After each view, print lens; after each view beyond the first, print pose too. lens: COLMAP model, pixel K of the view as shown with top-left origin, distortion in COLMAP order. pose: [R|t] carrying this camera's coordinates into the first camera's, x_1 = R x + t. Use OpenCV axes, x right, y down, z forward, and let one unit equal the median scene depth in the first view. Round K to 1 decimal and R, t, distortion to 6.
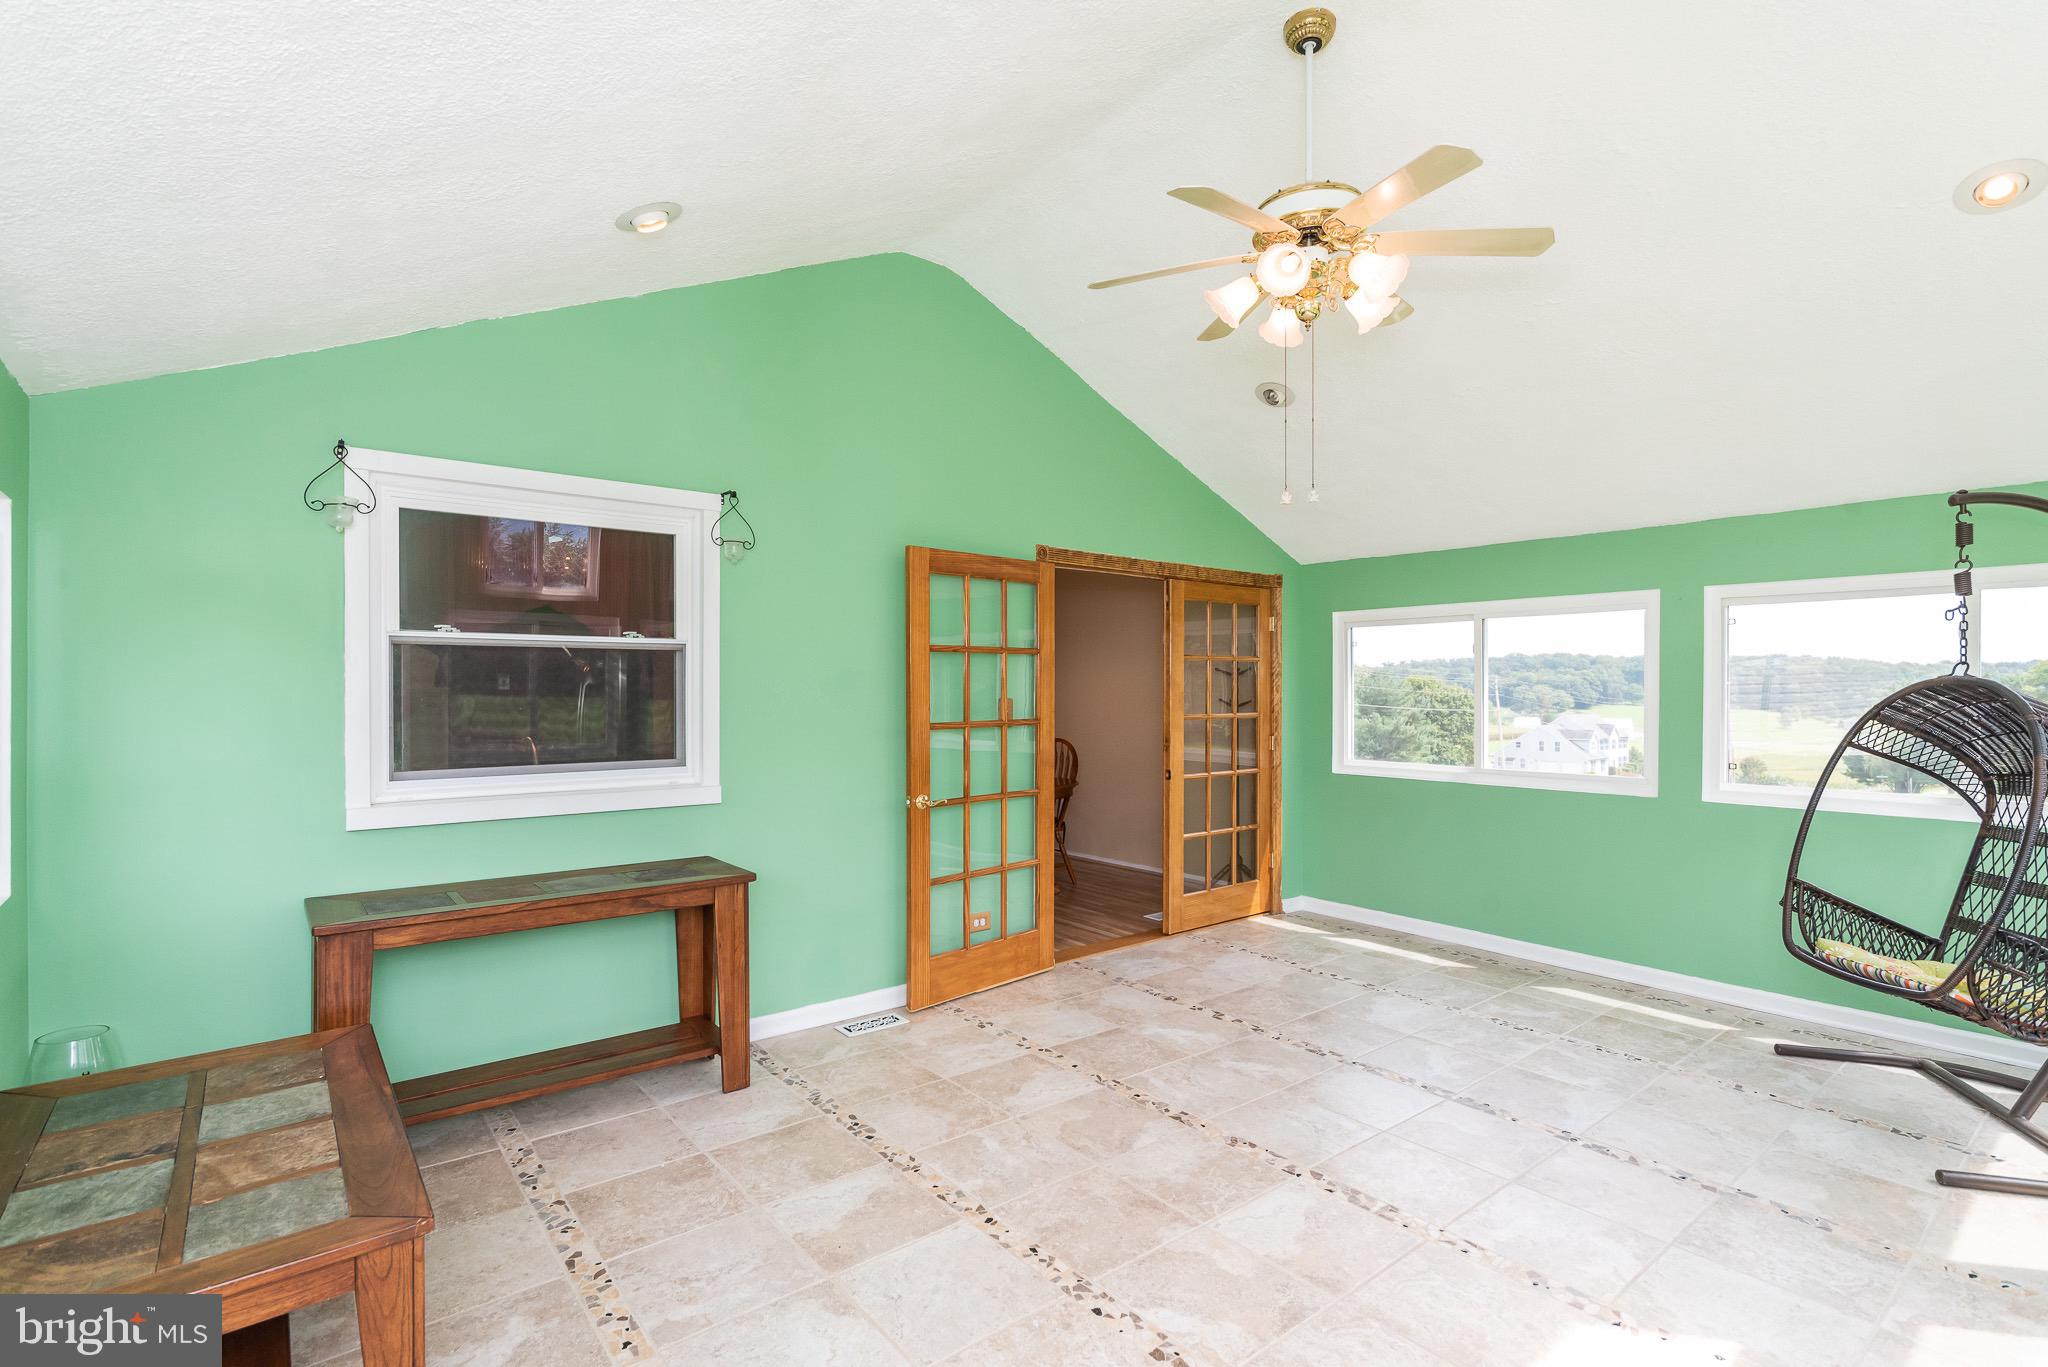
lens RADIAL K [[951.3, 0, 1024.0], [0, 951.3, 683.5], [0, 0, 1]] dist [-0.001337, -0.000493]
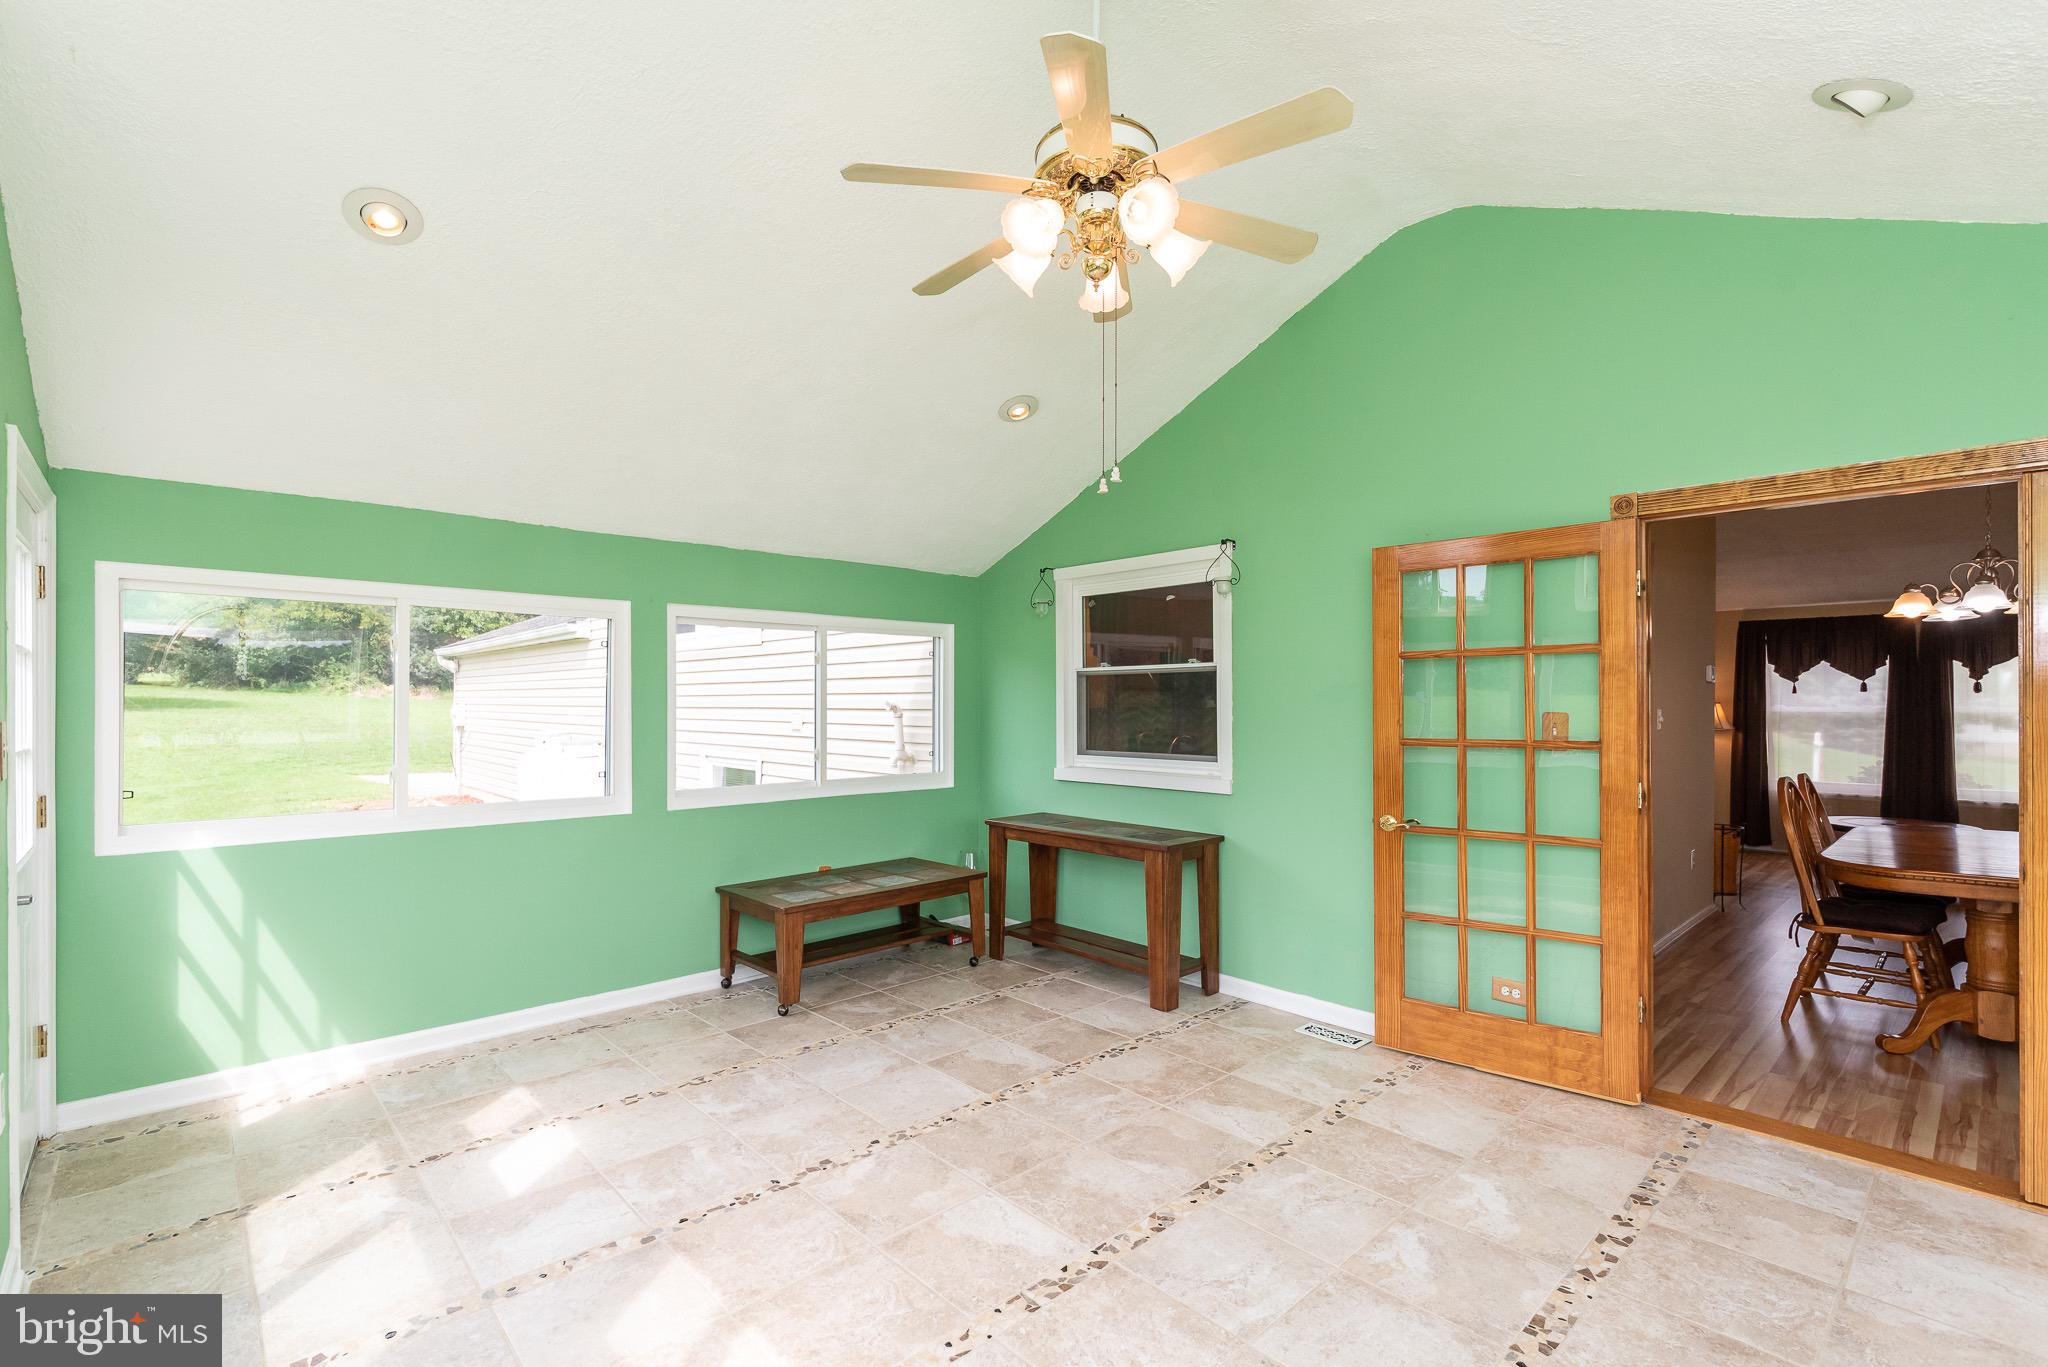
lens RADIAL K [[918.3, 0, 1017.1], [0, 918.3, 693.7], [0, 0, 1]] dist [-0.000836, -0.000282]
pose [[0.072613, -0.010087, -0.997309, 0.843447], [0.007842, 0.999924, -0.009543, 0.005137], [0.997329, -0.007128, 0.072686, 0.644945]]
